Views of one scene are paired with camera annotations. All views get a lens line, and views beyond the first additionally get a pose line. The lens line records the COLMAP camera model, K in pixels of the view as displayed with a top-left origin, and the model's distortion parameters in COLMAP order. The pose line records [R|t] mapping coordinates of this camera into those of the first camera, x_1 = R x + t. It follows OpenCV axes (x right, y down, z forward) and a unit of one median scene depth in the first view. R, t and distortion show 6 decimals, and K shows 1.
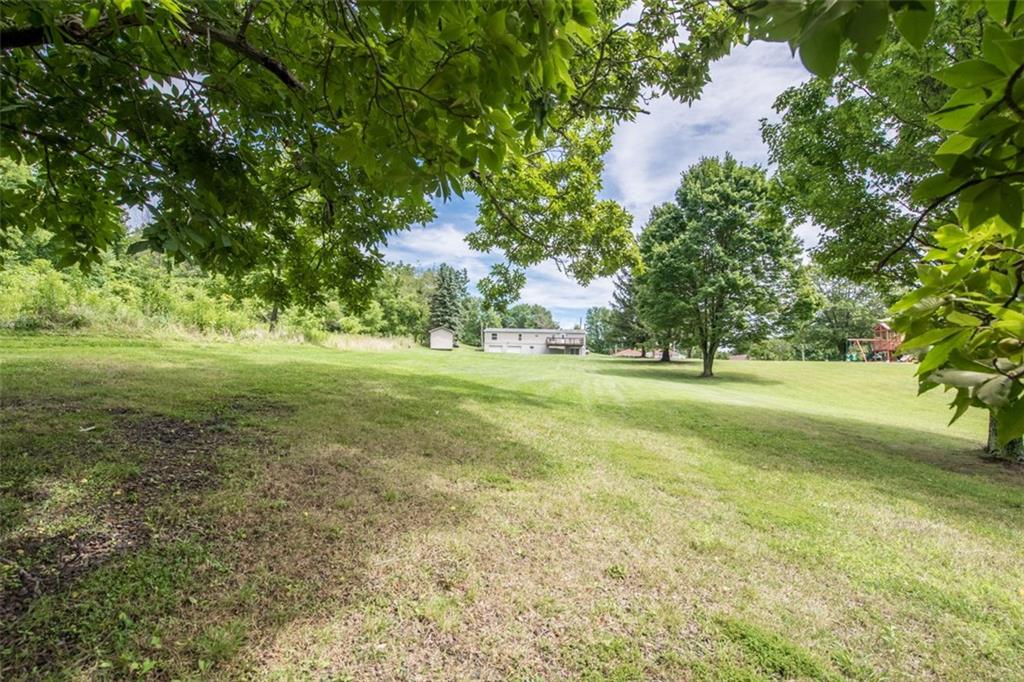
lens RADIAL K [[405.8, 0, 512.0], [0, 405.8, 341.0], [0, 0, 1]] dist [-0.040719, -0.000041]
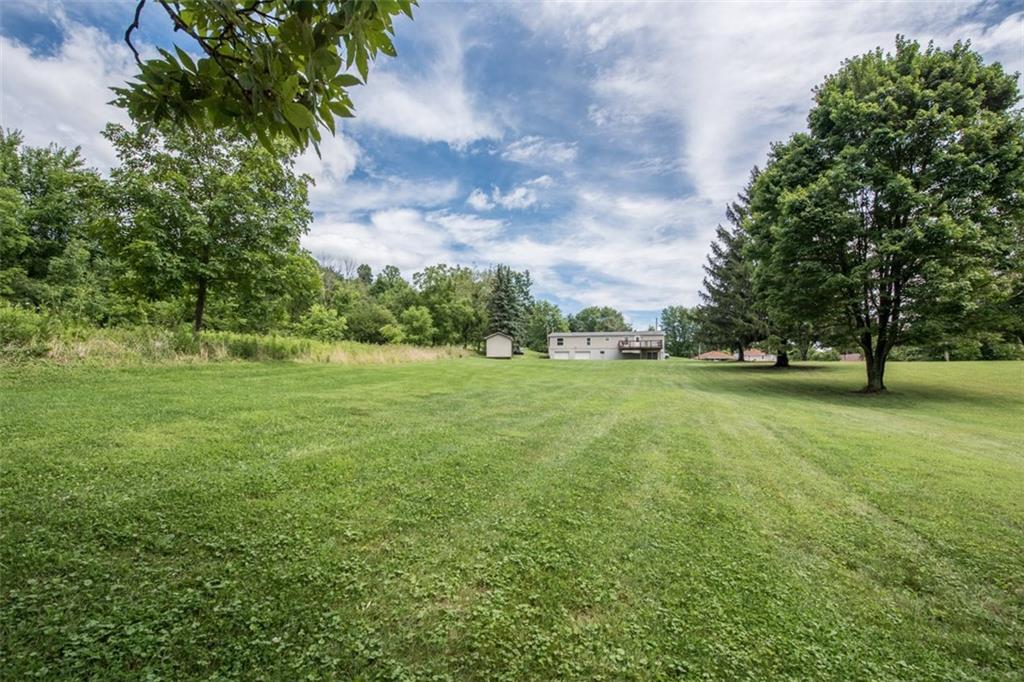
lens RADIAL K [[405.8, 0, 512.0], [0, 405.8, 341.0], [0, 0, 1]] dist [-0.040719, -0.000041]
pose [[0.984705, -0.032614, -0.171150, 0.007784], [0.030084, 0.999397, -0.017361, 0.000269], [0.171613, 0.011947, 0.985092, 0.098465]]
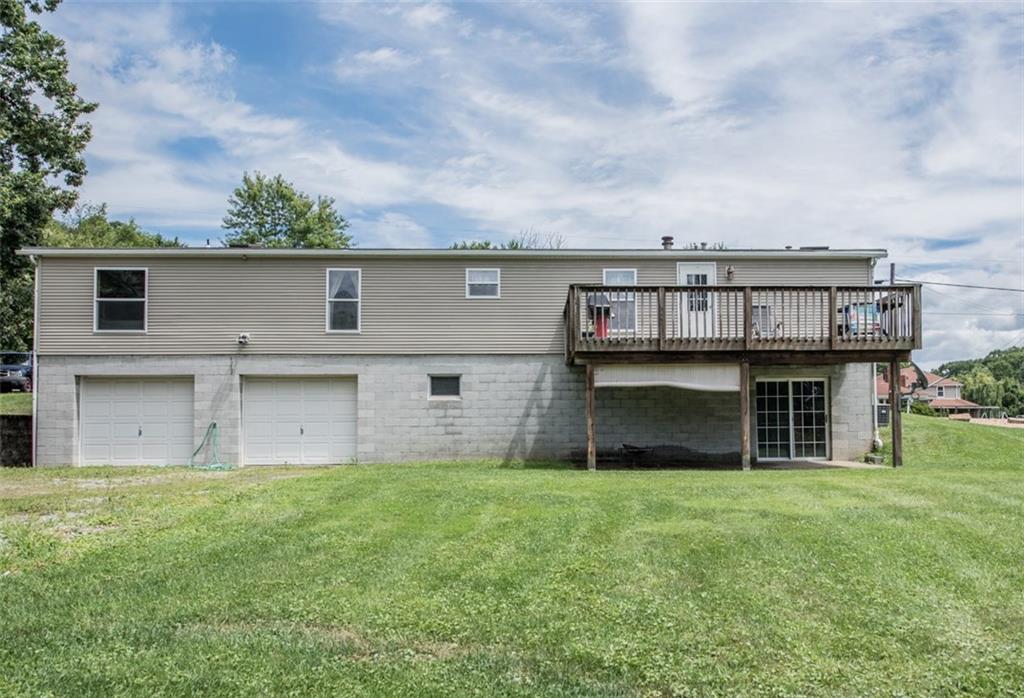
lens RADIAL K [[729.6, 0, 512.0], [0, 729.6, 349.0], [0, 0, 1]] dist [-0.000520, -0.000142]
pose [[0.996441, -0.024652, 0.080607, 0.064468], [0.026125, 0.999510, -0.017268, 0.012110], [-0.080142, 0.019312, 0.996596, 0.960018]]
